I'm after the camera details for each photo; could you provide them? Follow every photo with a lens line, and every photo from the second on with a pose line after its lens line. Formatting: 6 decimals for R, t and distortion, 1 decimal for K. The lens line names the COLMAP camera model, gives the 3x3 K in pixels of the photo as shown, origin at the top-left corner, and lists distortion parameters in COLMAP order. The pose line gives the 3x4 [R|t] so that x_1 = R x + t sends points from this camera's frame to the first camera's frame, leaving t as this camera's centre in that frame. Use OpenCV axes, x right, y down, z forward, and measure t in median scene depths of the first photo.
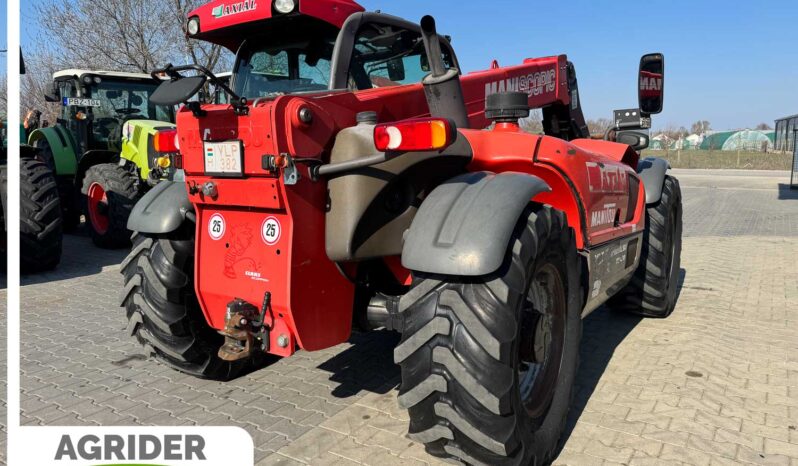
lens RADIAL K [[596.0, 0, 409.1], [0, 596.0, 234.9], [0, 0, 1]] dist [0.044804, -0.002428]
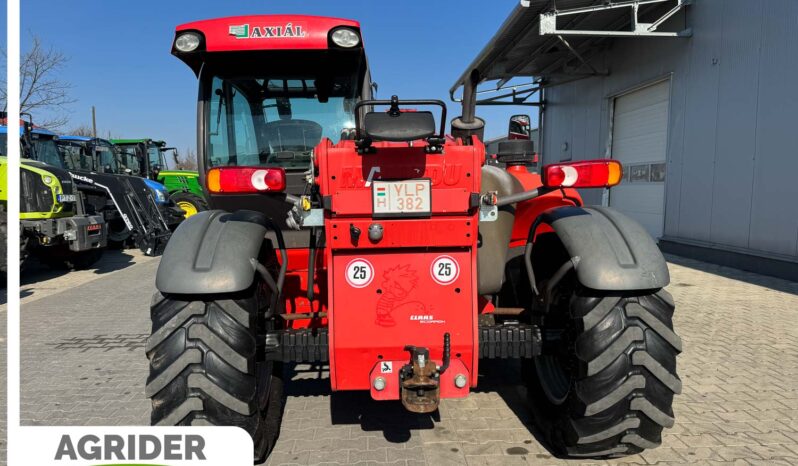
lens RADIAL K [[596.0, 0, 409.1], [0, 596.0, 234.9], [0, 0, 1]] dist [0.044804, -0.002428]
pose [[0.796180, -0.052877, 0.602745, -0.851304], [0.092236, 0.995138, -0.034536, -0.035327], [-0.597988, 0.083092, 0.797186, 0.242814]]
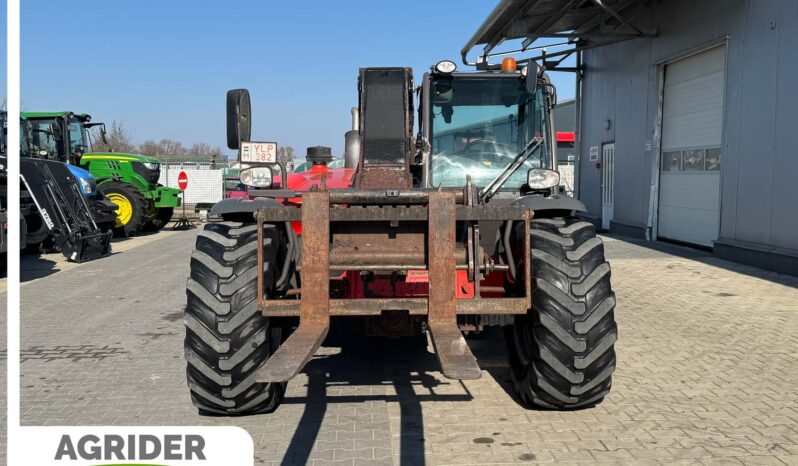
lens RADIAL K [[827.3, 0, 424.6], [0, 827.3, 218.1], [0, 0, 1]] dist [0.090644, 0.004079]
pose [[0.791086, -0.033802, 0.610770, -1.086857], [0.089441, 0.994133, -0.060827, 0.016654], [-0.605130, 0.102748, 0.789468, -0.197208]]
